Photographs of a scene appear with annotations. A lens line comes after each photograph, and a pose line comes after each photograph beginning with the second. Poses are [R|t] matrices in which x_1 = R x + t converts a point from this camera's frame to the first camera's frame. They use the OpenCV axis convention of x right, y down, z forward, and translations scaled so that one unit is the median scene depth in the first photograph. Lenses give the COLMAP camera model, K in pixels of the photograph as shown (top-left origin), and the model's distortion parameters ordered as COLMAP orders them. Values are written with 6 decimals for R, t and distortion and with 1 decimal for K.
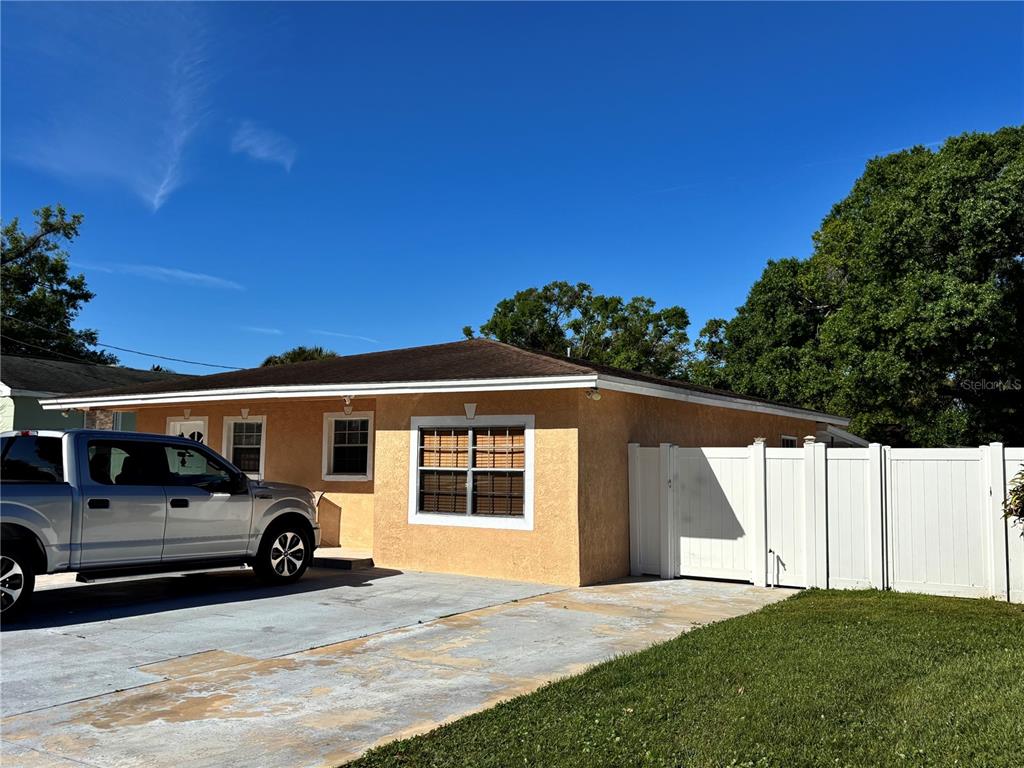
lens RADIAL K [[954.5, 0, 511.7], [0, 954.5, 383.8], [0, 0, 1]] dist [0.005846, 0.000000]
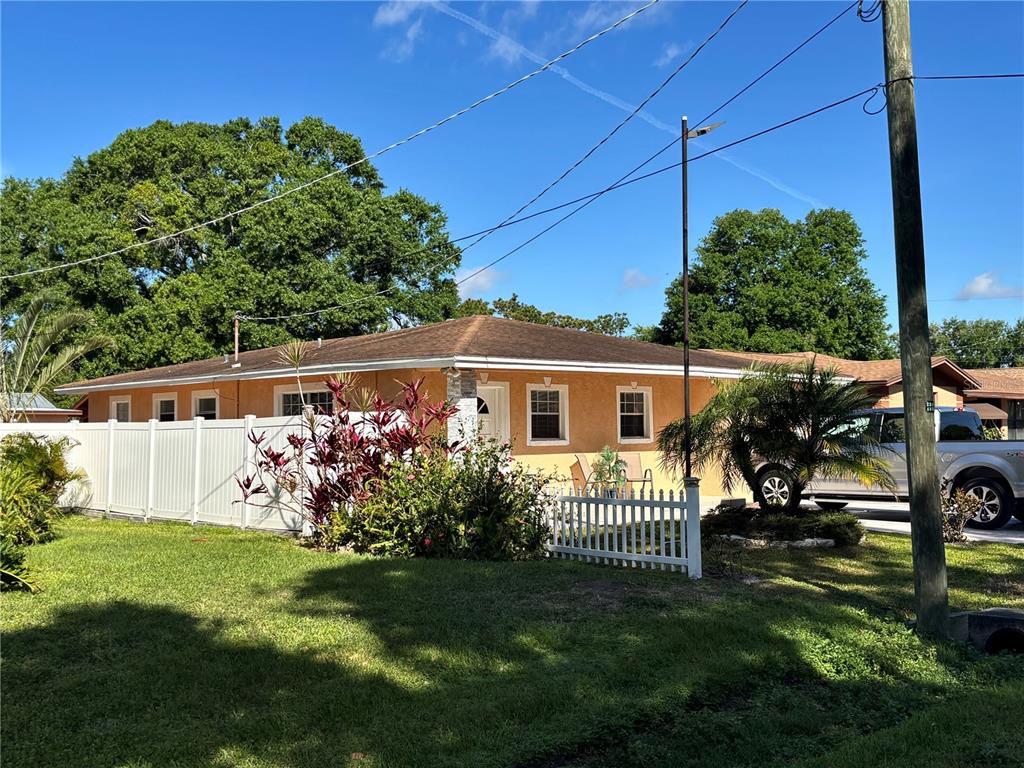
lens RADIAL K [[1074.2, 0, 511.5], [0, 1074.2, 381.0], [0, 0, 1]] dist [0.120708, 0.000000]
pose [[0.255832, 0.028250, 0.966308, -1.477182], [-0.076295, 0.997045, -0.008949, 0.046270], [-0.963706, -0.071435, 0.257231, 0.789778]]
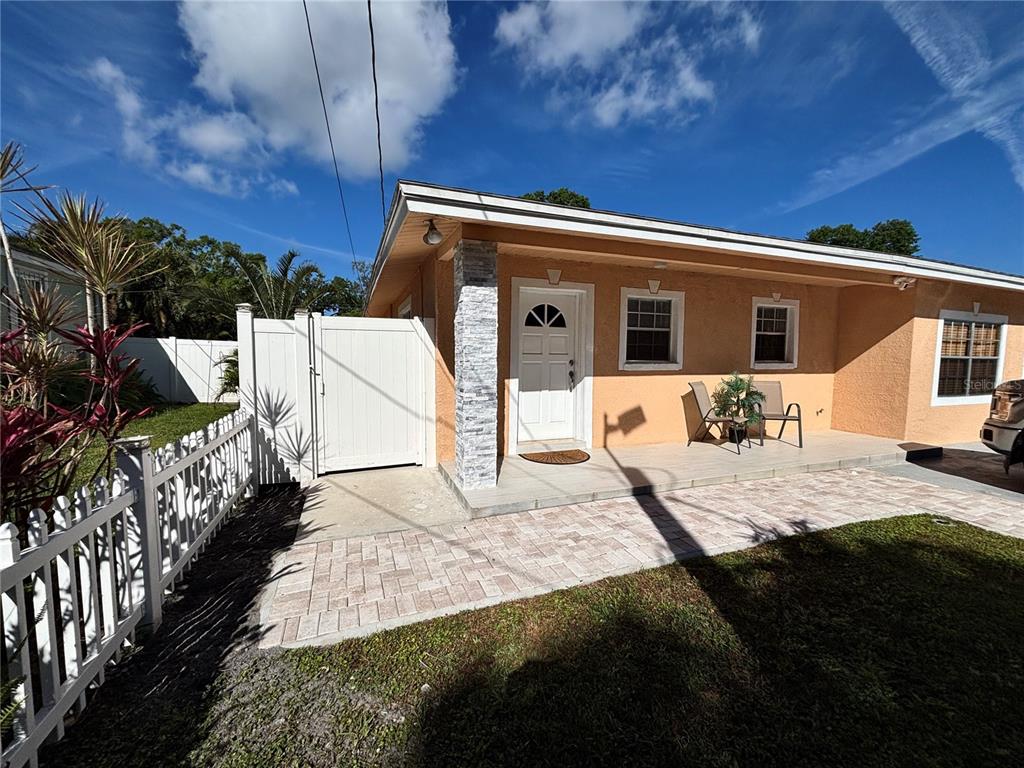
lens RADIAL K [[408.2, 0, 517.3], [0, 408.2, 387.5], [0, 0, 1]] dist [0.007417, -0.000698]
pose [[0.603914, -0.071565, 0.793830, -0.655883], [-0.070297, 0.987297, 0.142486, 0.076692], [-0.793943, -0.141853, 0.591212, 0.934591]]
